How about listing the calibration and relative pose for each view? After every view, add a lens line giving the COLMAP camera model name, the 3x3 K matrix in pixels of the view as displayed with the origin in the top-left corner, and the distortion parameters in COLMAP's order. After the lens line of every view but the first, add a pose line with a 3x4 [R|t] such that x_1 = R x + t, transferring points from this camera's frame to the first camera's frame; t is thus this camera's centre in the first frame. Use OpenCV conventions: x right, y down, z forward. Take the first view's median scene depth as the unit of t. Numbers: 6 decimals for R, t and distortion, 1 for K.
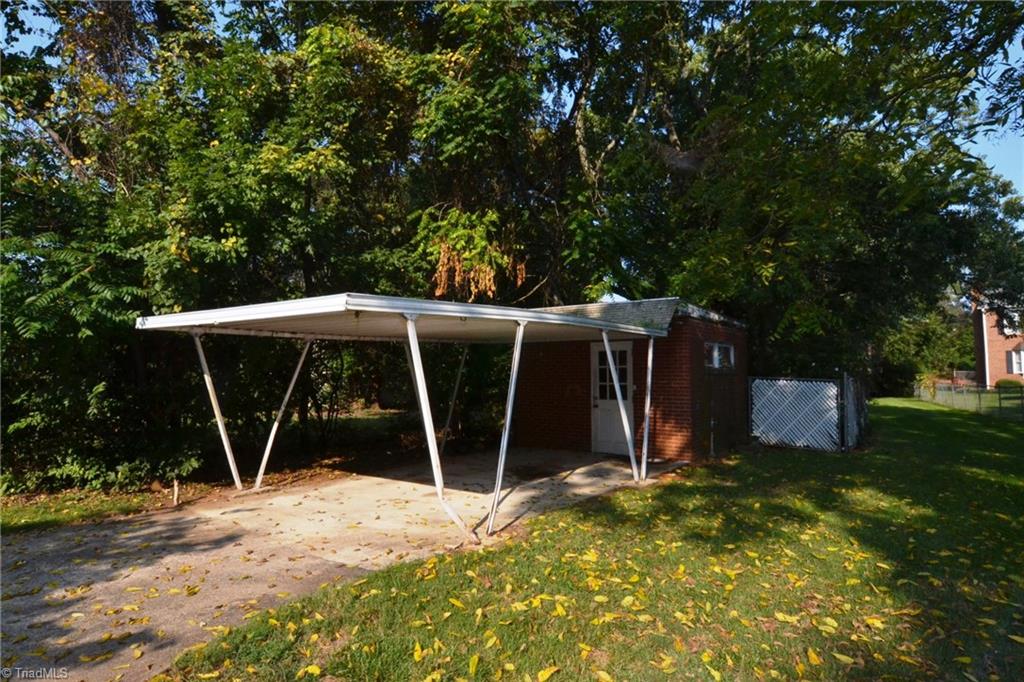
lens RADIAL K [[558.1, 0, 502.9], [0, 558.1, 341.2], [0, 0, 1]] dist [-0.016143, -0.002721]
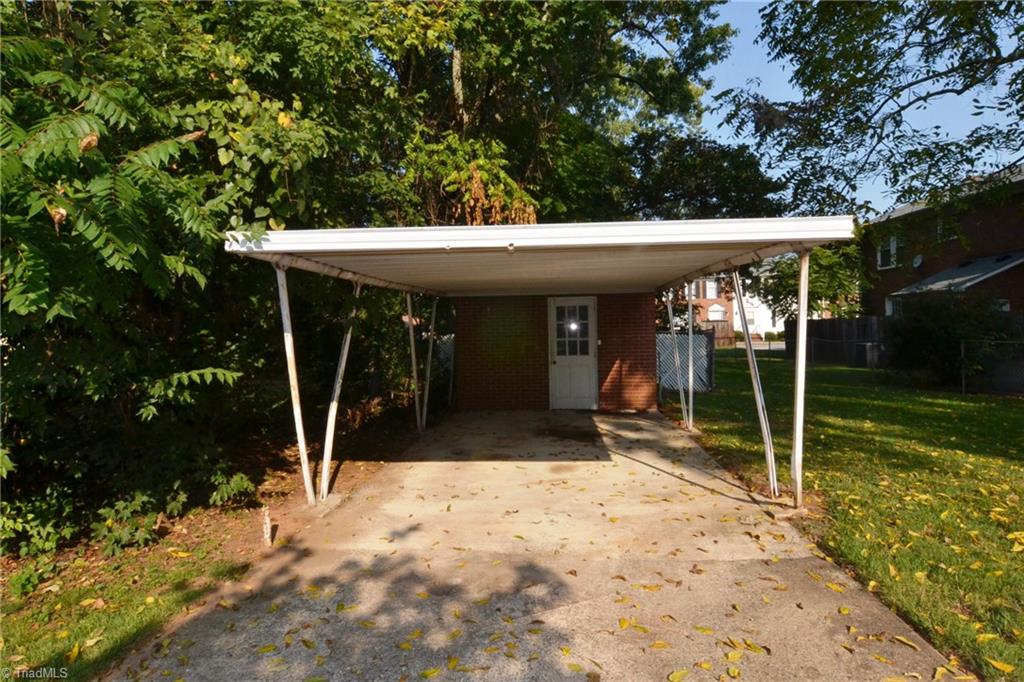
lens RADIAL K [[558.1, 0, 510.4], [0, 558.1, 340.1], [0, 0, 1]] dist [-0.016143, -0.002721]
pose [[0.850471, -0.021552, 0.525580, -0.652243], [-0.015655, 0.997681, 0.066244, 0.022469], [-0.525789, -0.064567, 0.848161, 0.340858]]
